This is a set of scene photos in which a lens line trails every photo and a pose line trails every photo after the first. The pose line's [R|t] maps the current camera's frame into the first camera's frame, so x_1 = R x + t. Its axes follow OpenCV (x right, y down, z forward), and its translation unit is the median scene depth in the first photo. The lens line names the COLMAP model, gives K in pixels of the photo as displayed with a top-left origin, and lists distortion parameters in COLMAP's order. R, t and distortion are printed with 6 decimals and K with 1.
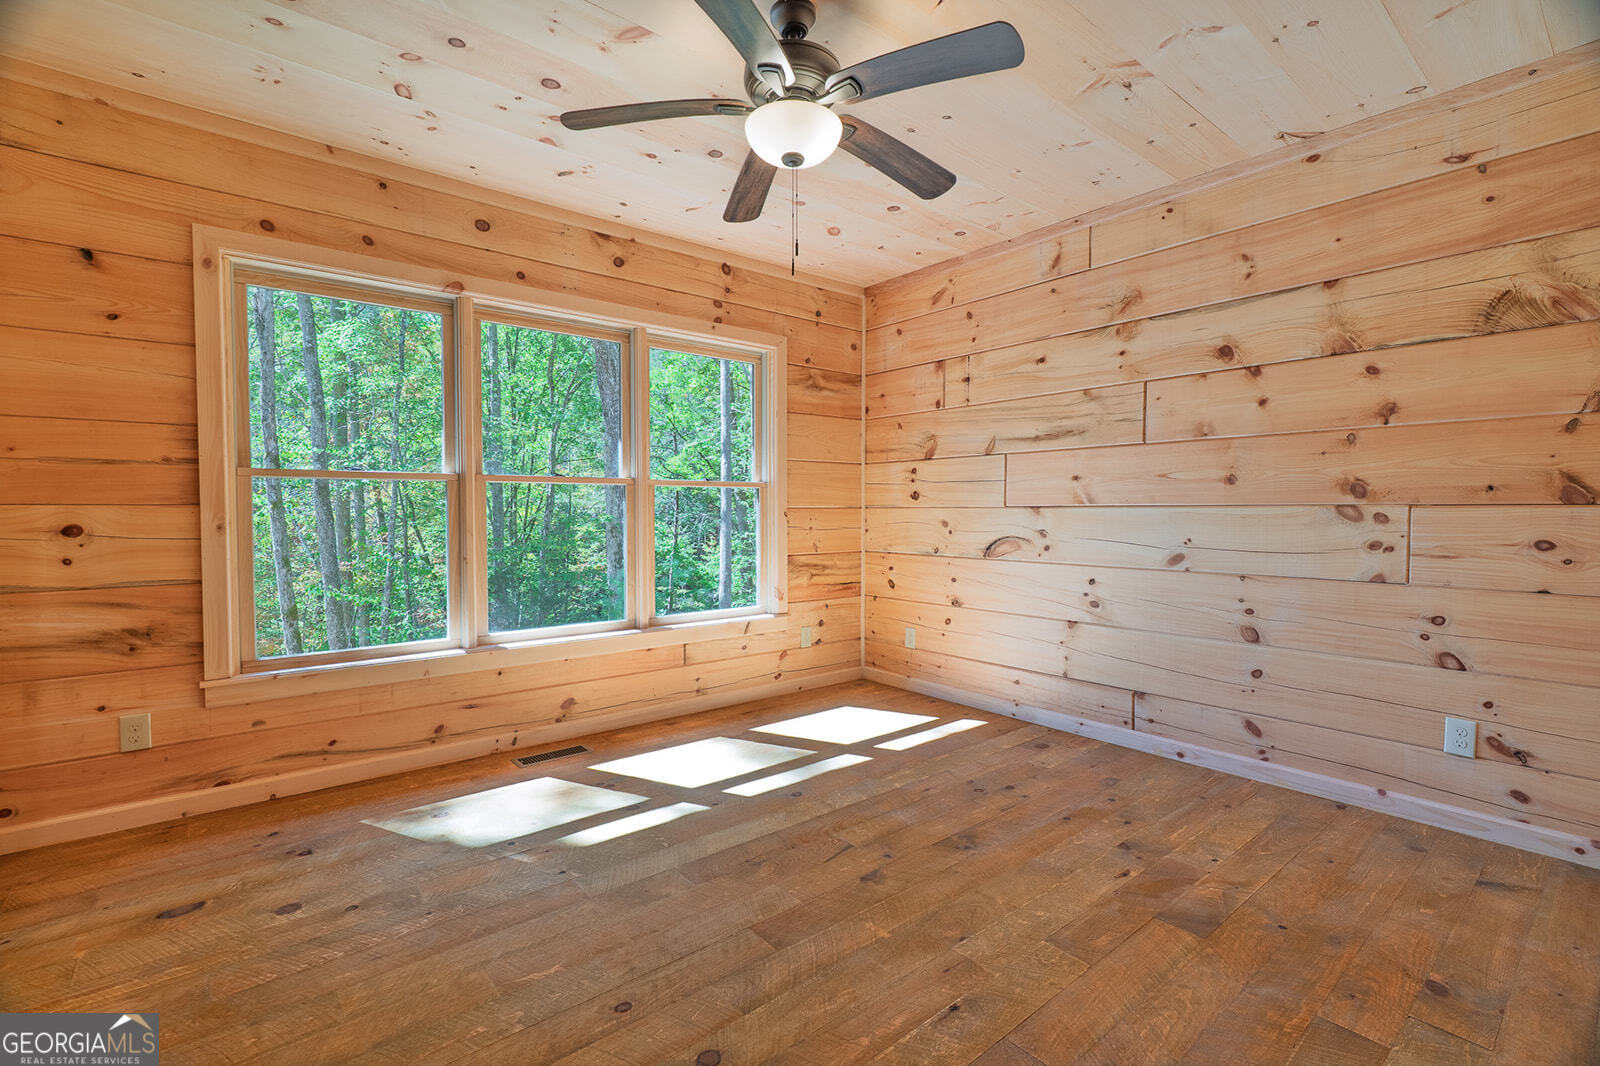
lens RADIAL K [[773.9, 0, 791.8], [0, 773.9, 531.1], [0, 0, 1]] dist [-0.011629, 0.000959]
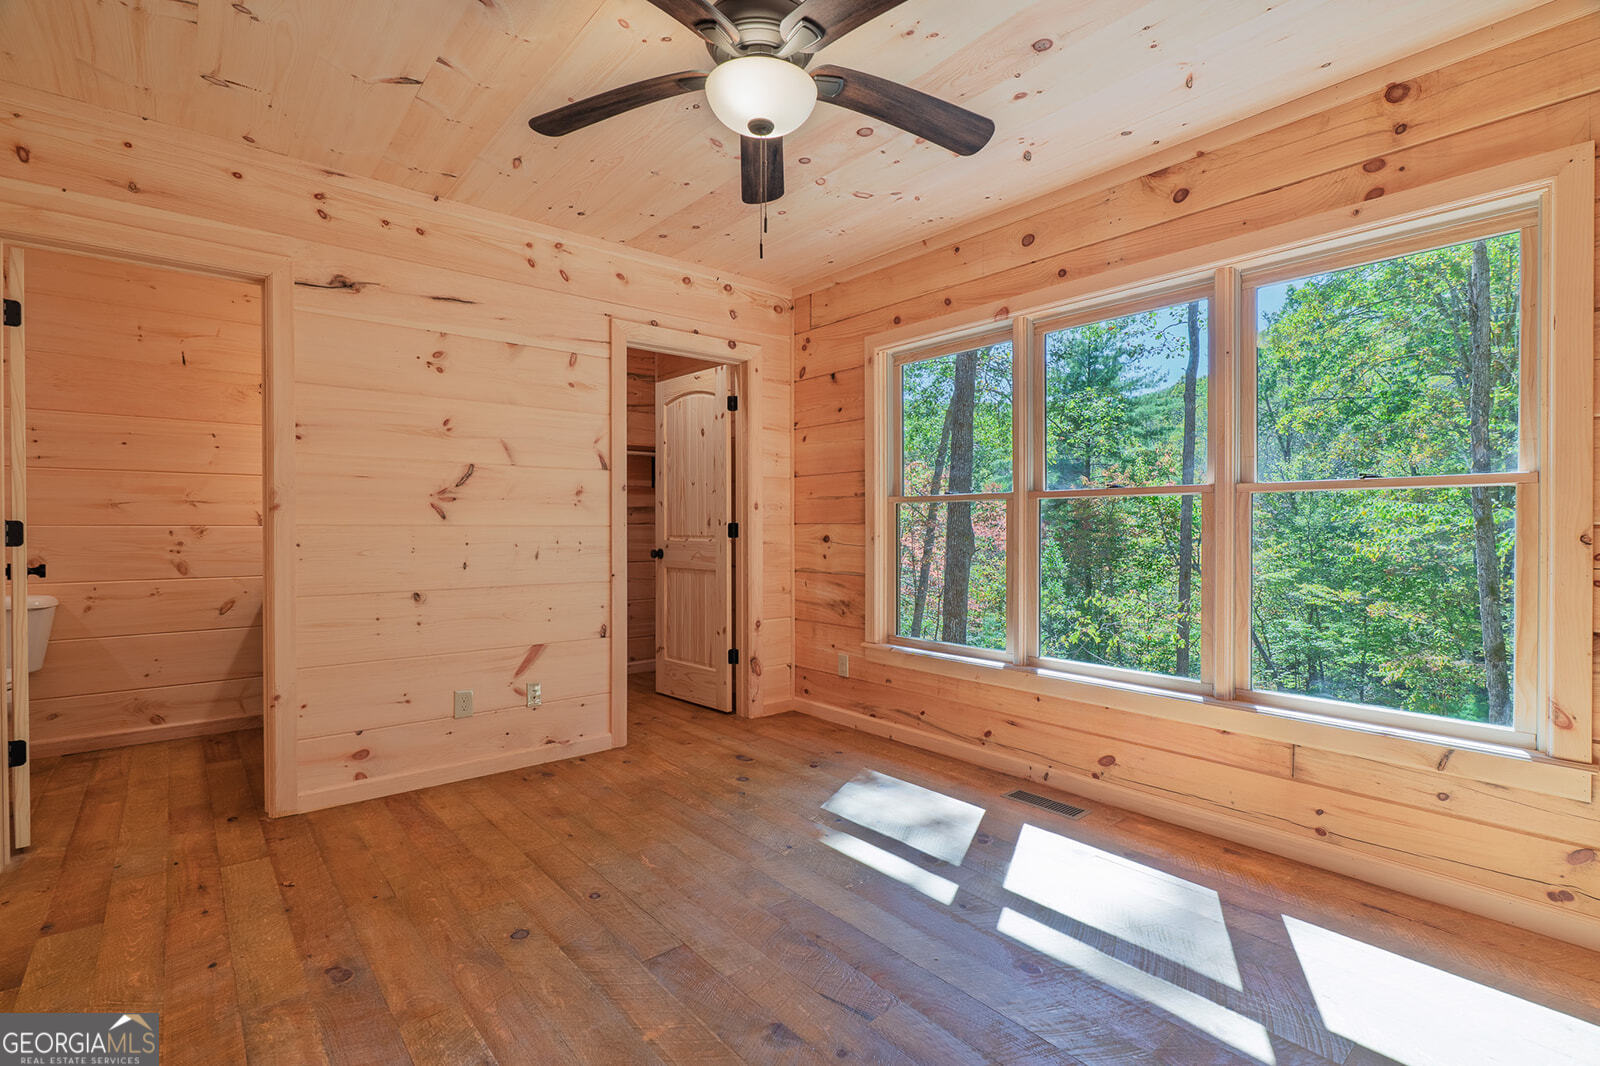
lens RADIAL K [[773.9, 0, 791.8], [0, 773.9, 531.1], [0, 0, 1]] dist [-0.011629, 0.000959]
pose [[-0.045630, 0.006199, -0.998939, 0.659598], [-0.029986, 0.999522, 0.007572, -0.023757], [0.998508, 0.030300, -0.045422, 0.823803]]
